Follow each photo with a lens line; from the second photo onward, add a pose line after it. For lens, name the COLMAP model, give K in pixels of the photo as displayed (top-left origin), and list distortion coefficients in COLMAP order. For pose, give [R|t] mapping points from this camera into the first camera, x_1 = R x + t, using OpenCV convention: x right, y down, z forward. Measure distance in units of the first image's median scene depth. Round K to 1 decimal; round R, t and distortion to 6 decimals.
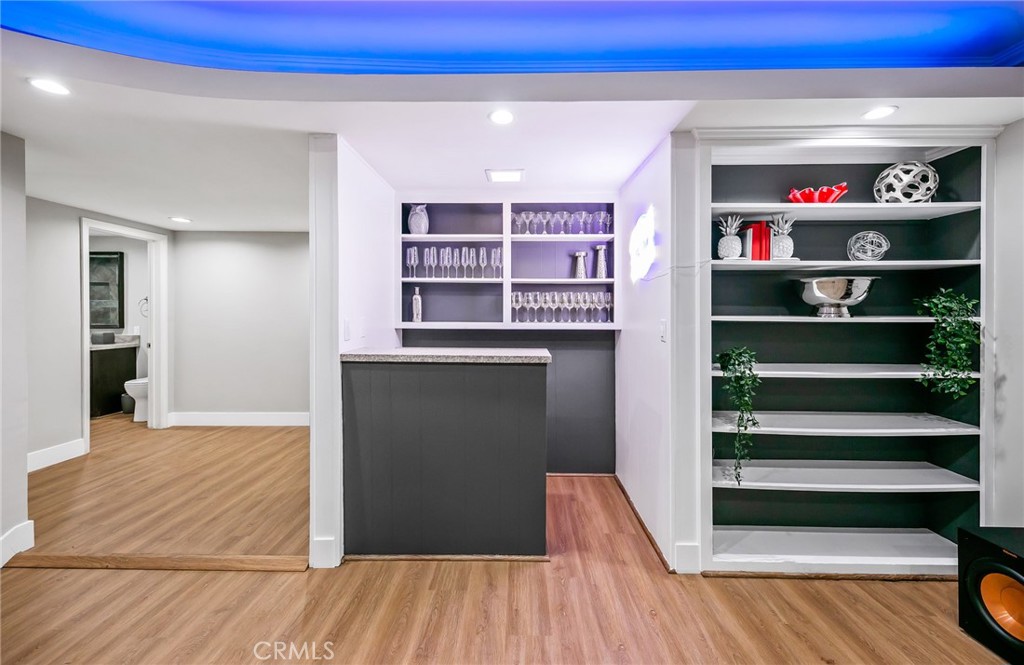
lens RADIAL K [[396.4, 0, 509.0], [0, 396.4, 319.9], [0, 0, 1]] dist [0.017874, -0.000082]
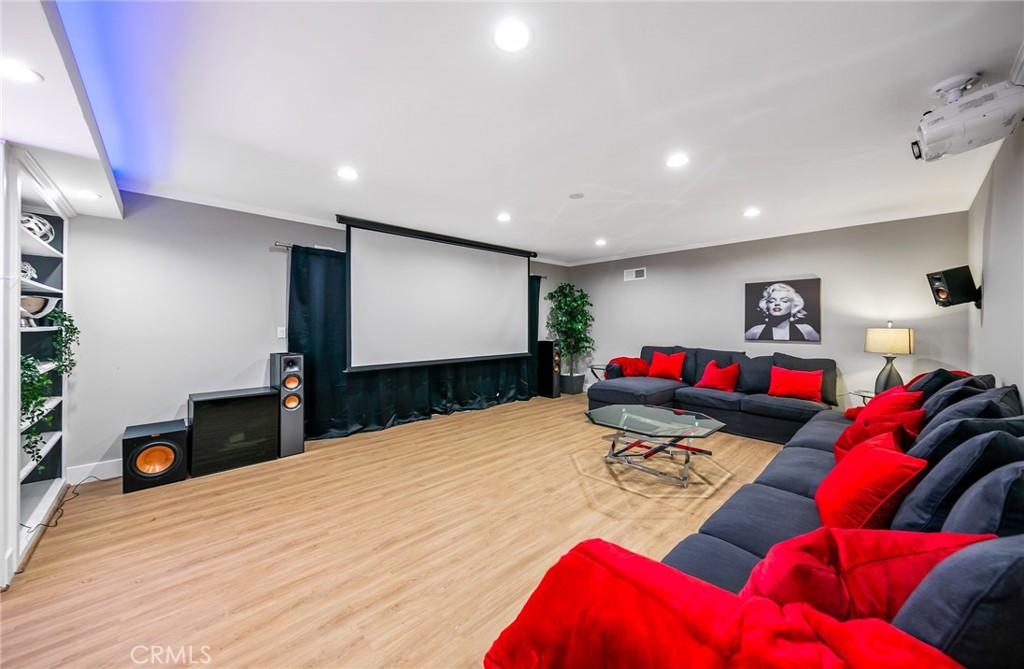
lens RADIAL K [[369.7, 0, 488.5], [0, 369.7, 330.7], [0, 0, 1]] dist [-0.000101, -0.000015]
pose [[-0.653154, -0.012680, 0.757119, -1.032523], [-0.002957, 0.999895, 0.014195, -0.017279], [-0.757220, 0.007033, -0.653122, 0.681840]]
